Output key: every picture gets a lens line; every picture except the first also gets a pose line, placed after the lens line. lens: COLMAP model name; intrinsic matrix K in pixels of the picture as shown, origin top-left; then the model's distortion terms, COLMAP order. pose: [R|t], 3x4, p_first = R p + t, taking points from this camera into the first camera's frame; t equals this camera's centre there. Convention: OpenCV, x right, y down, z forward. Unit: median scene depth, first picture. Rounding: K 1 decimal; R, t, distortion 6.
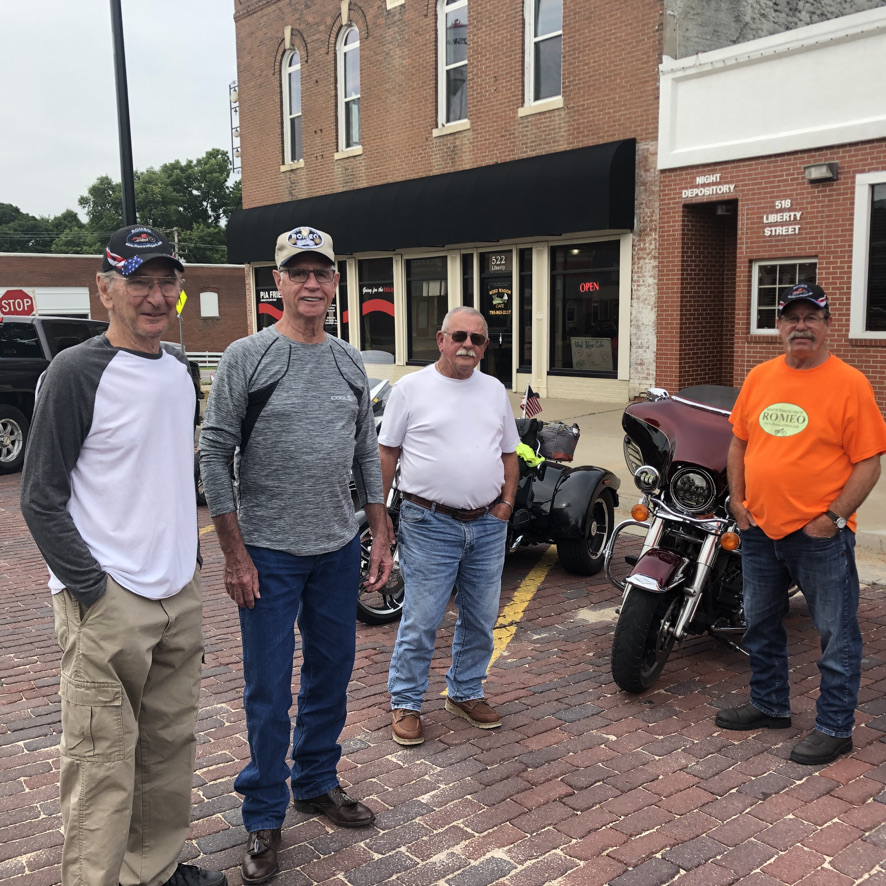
lens RADIAL K [[966.9, 0, 440.4], [0, 966.9, 442.3], [0, 0, 1]] dist [-0.004085, 0.000000]
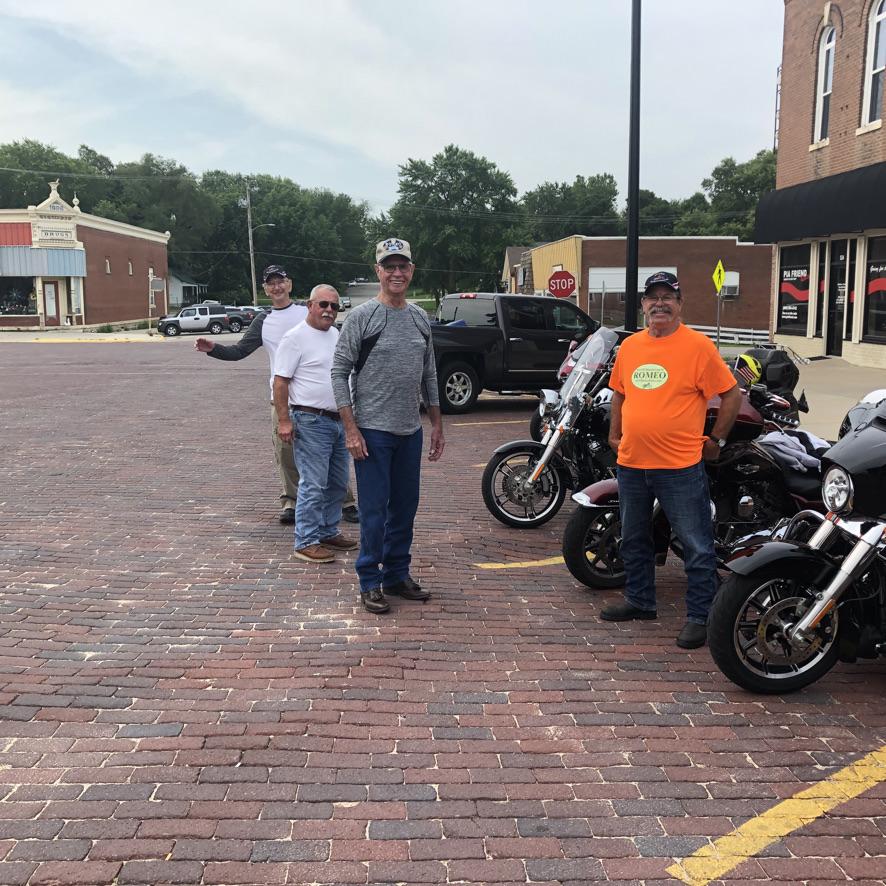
lens RADIAL K [[966.9, 0, 449.9], [0, 966.9, 447.5], [0, 0, 1]] dist [-0.004085, 0.000000]
pose [[0.807449, 0.098951, -0.581579, 0.159219], [-0.083187, 0.995080, 0.053809, 0.003932], [0.584043, 0.004932, 0.811708, -0.033484]]
